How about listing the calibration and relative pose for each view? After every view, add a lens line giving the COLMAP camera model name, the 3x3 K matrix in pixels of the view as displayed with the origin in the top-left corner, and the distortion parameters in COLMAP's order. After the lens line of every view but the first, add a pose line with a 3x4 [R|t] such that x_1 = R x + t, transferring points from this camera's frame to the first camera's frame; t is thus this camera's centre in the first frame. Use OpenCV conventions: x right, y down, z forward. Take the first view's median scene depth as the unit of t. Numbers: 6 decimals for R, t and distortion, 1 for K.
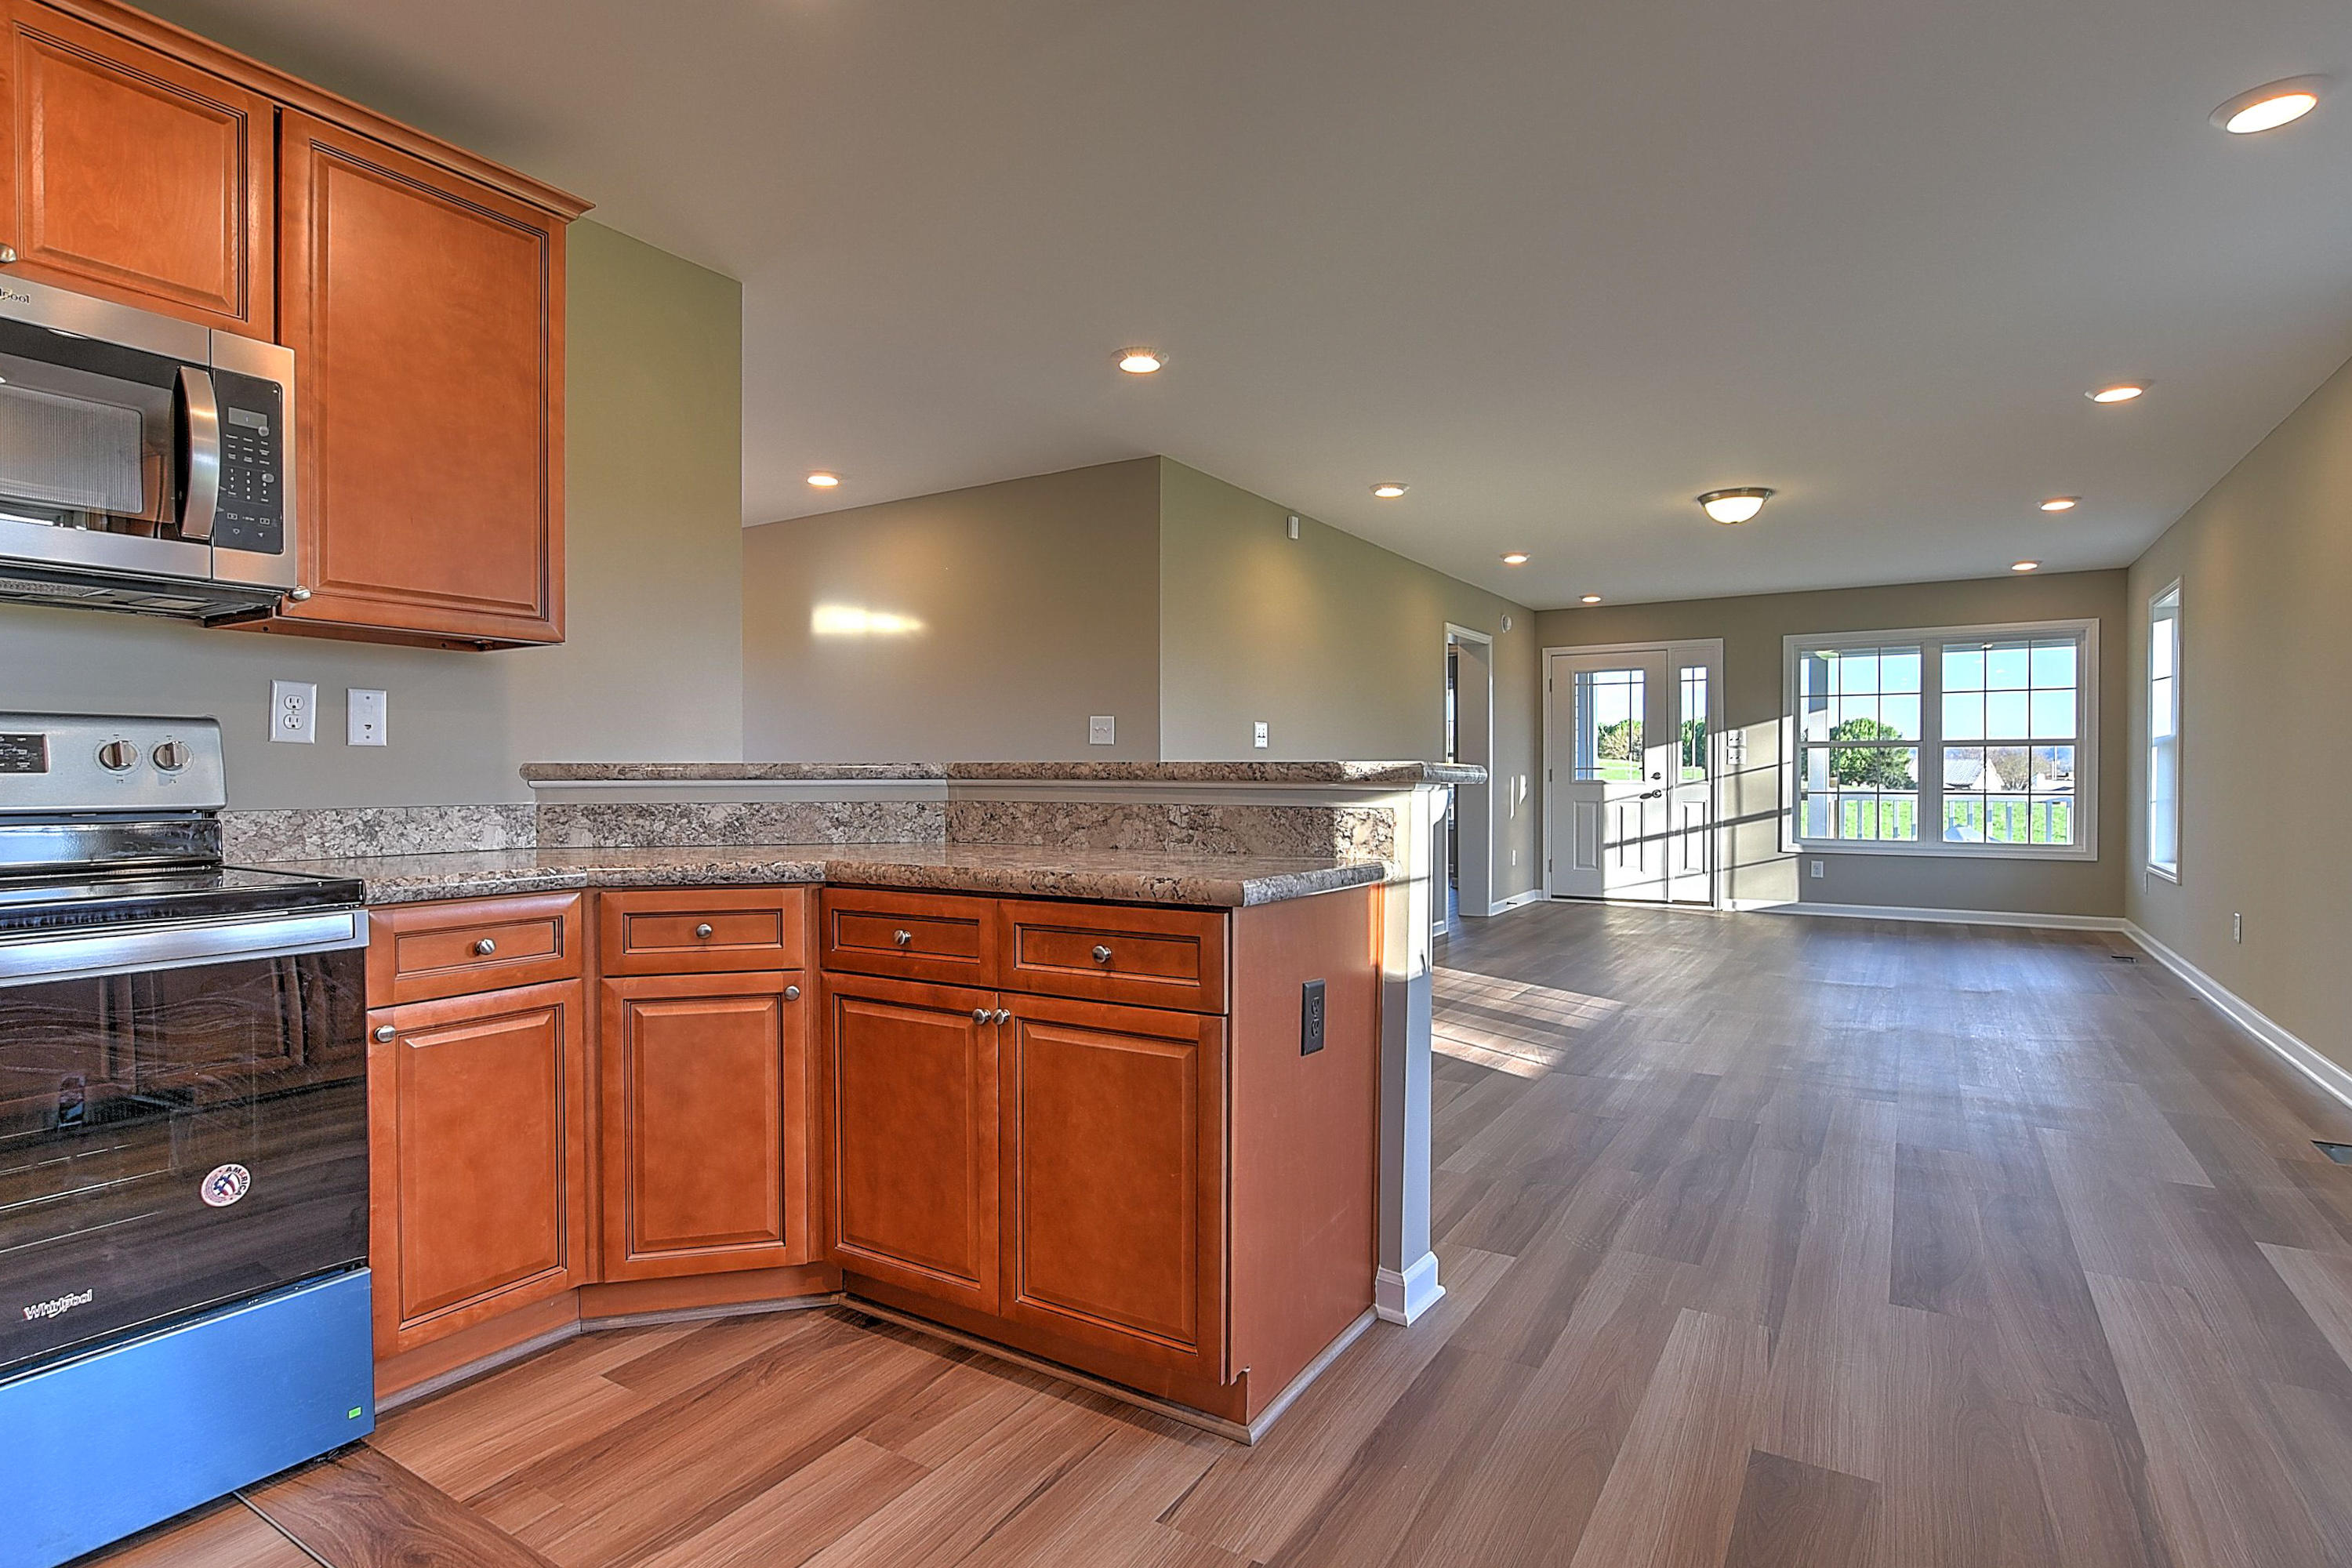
lens RADIAL K [[1215.8, 0, 1124.3], [0, 1215.8, 784.2], [0, 0, 1]] dist [-0.013789, 0.005617]
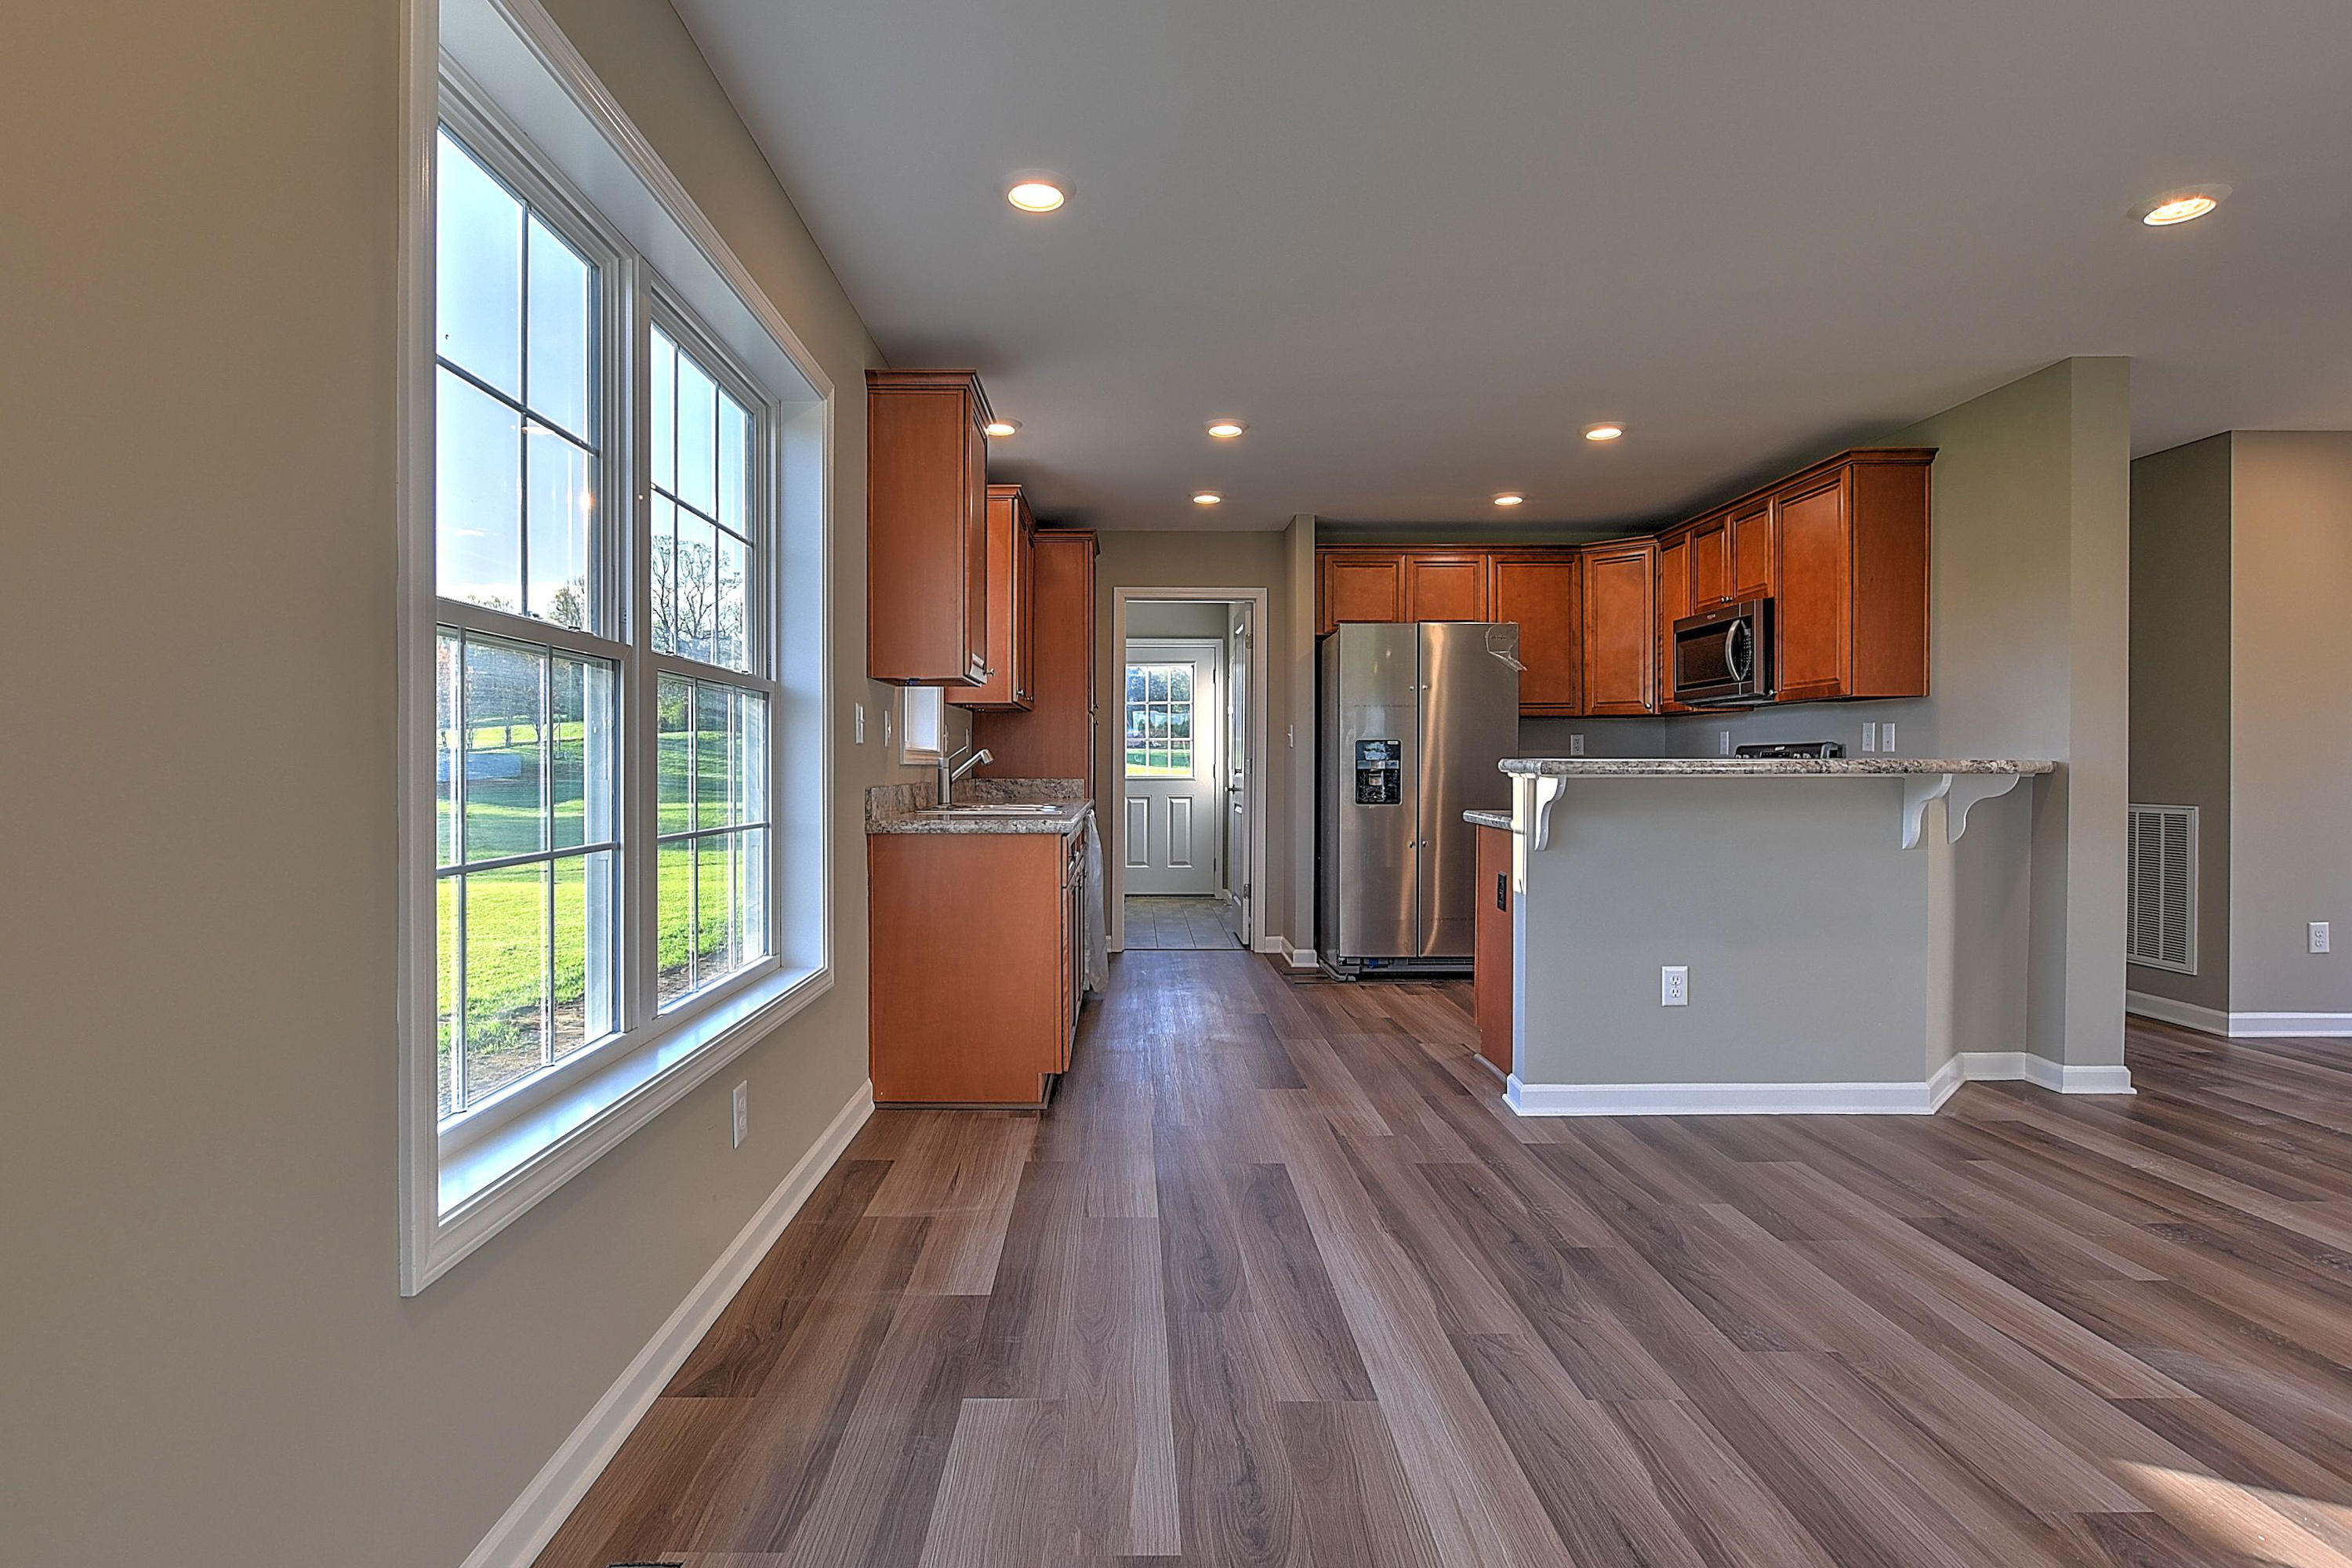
lens RADIAL K [[1215.8, 0, 1169.0], [0, 1215.8, 775.3], [0, 0, 1]] dist [-0.013789, 0.005617]
pose [[-0.819394, 0.005409, -0.573205, 1.352099], [-0.004974, 0.999851, 0.016546, -0.017728], [0.573209, 0.016409, -0.819245, 1.815208]]
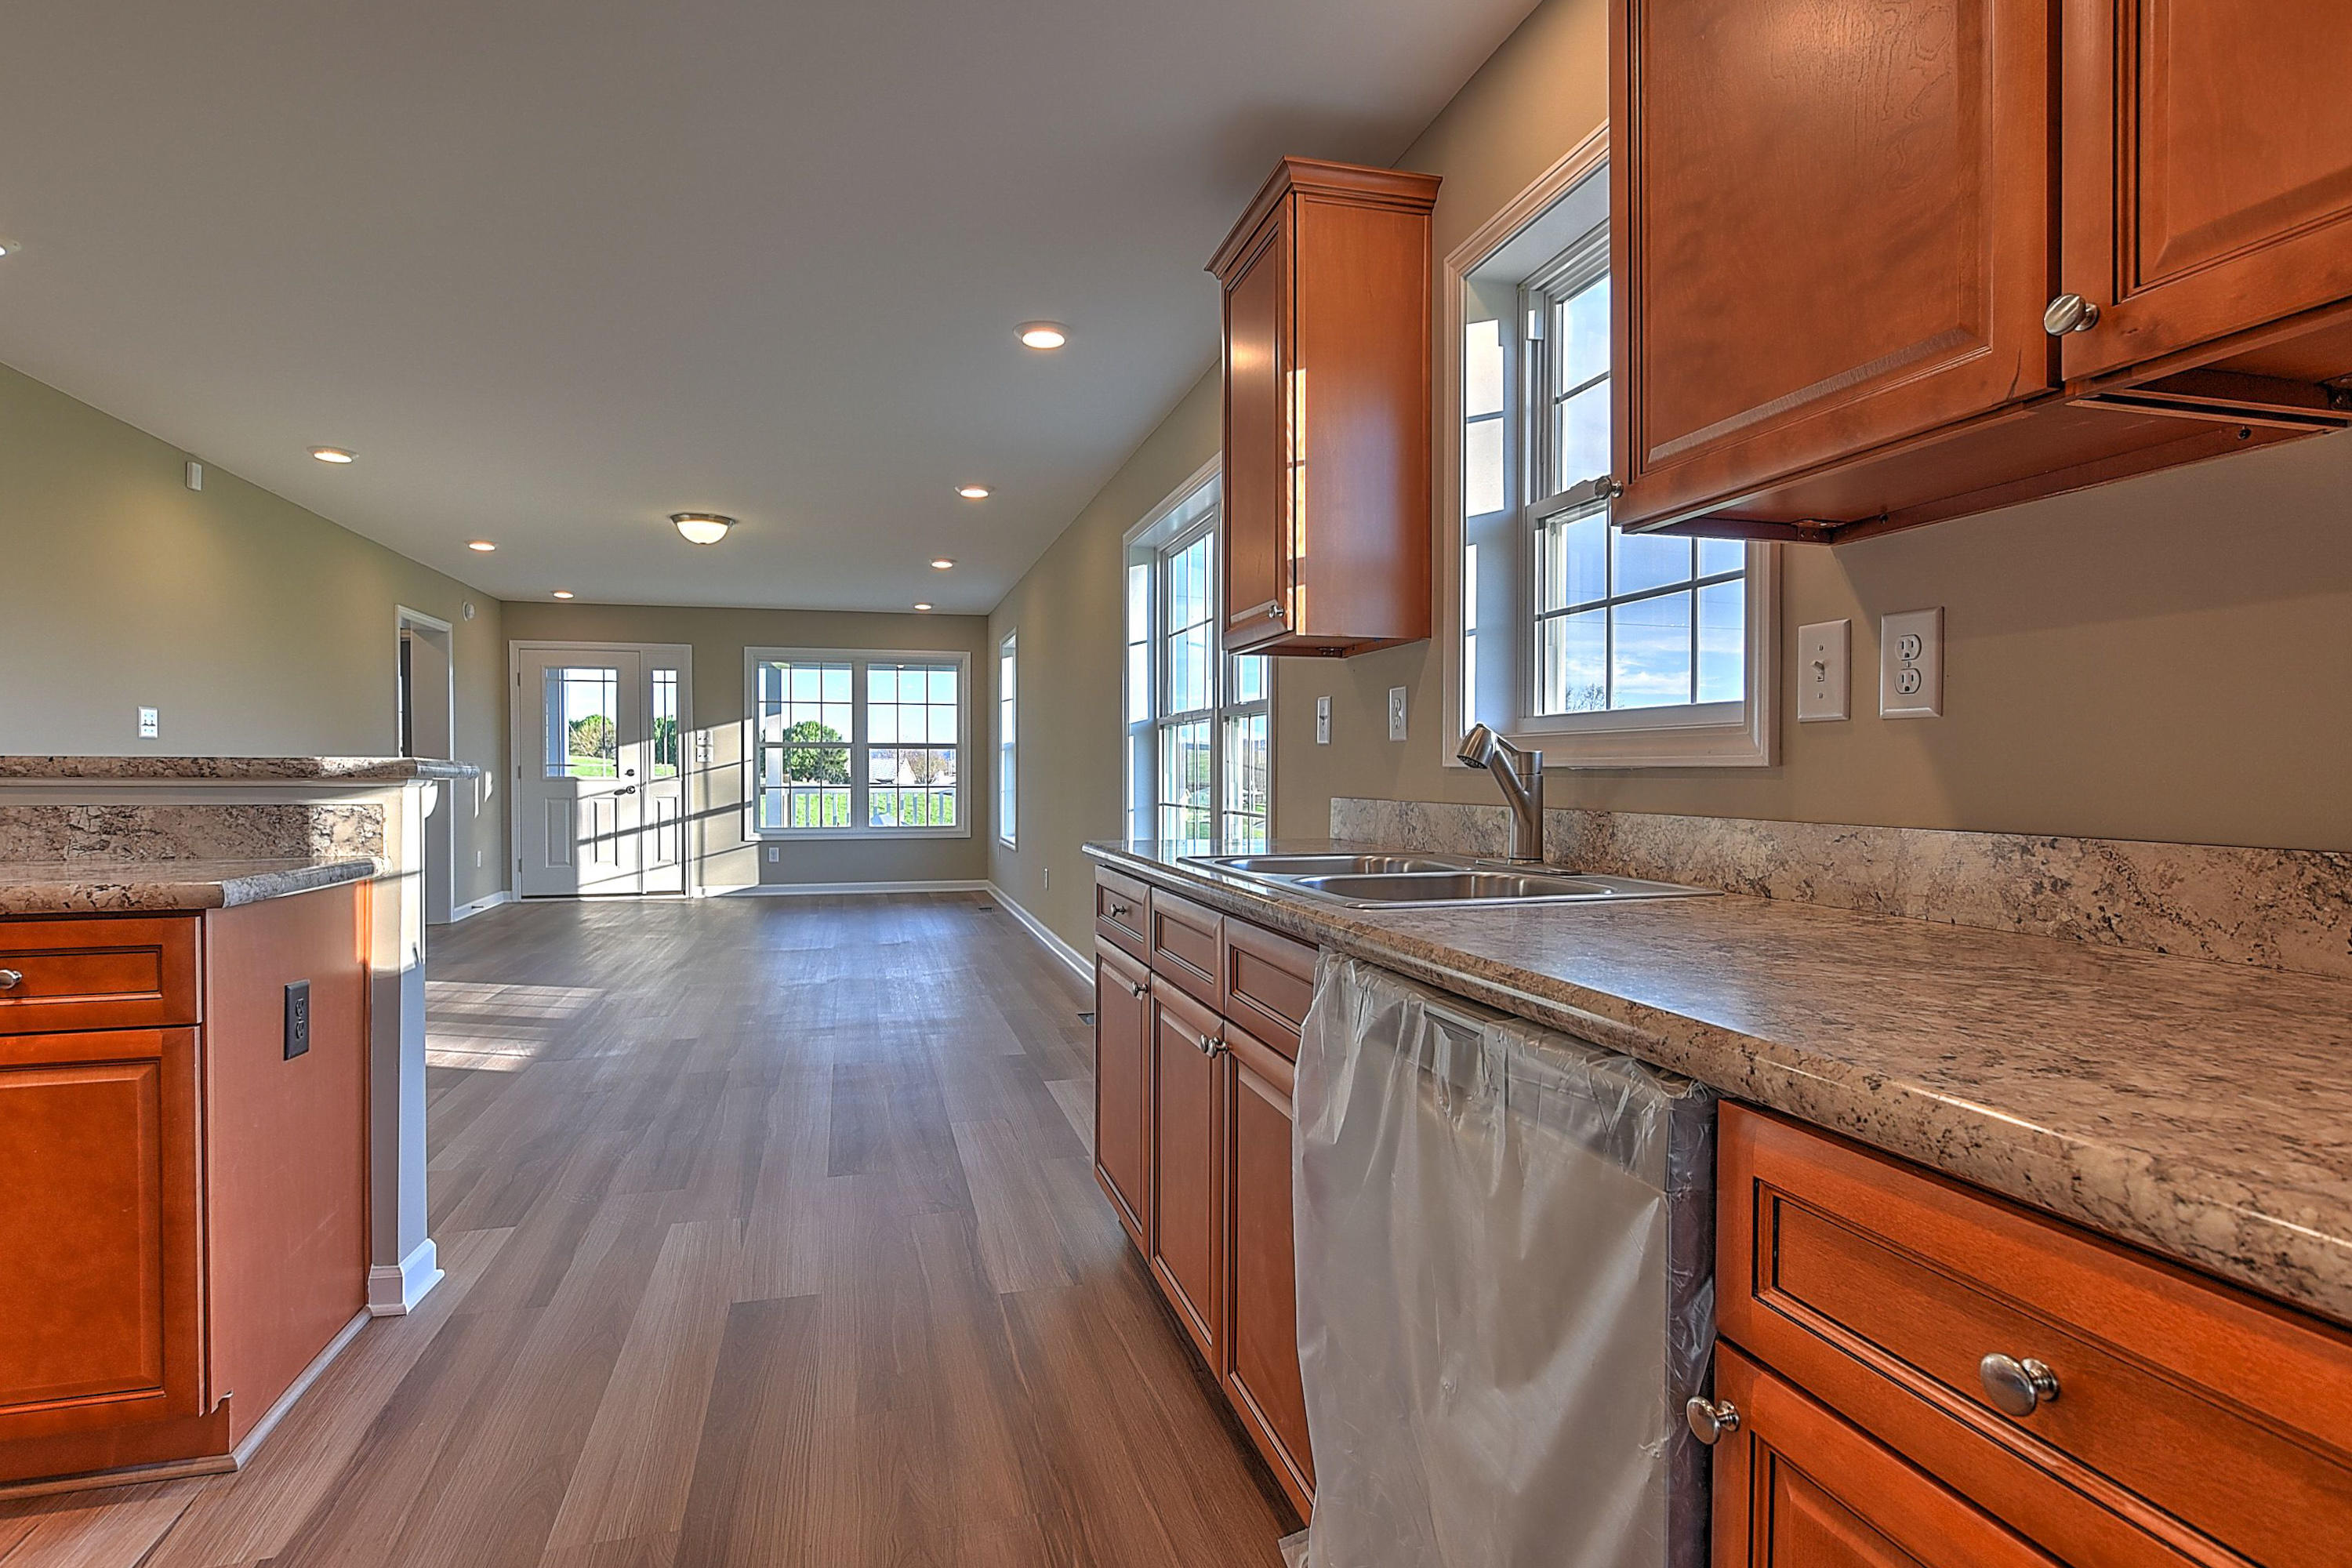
lens RADIAL K [[1215.8, 0, 1190.6], [0, 1215.8, 783.9], [0, 0, 1]] dist [-0.013789, 0.005617]
pose [[0.659484, -0.007838, 0.751677, -0.078481], [0.006214, 0.999968, 0.004975, 0.002049], [-0.751693, 0.001390, 0.659512, -0.139784]]
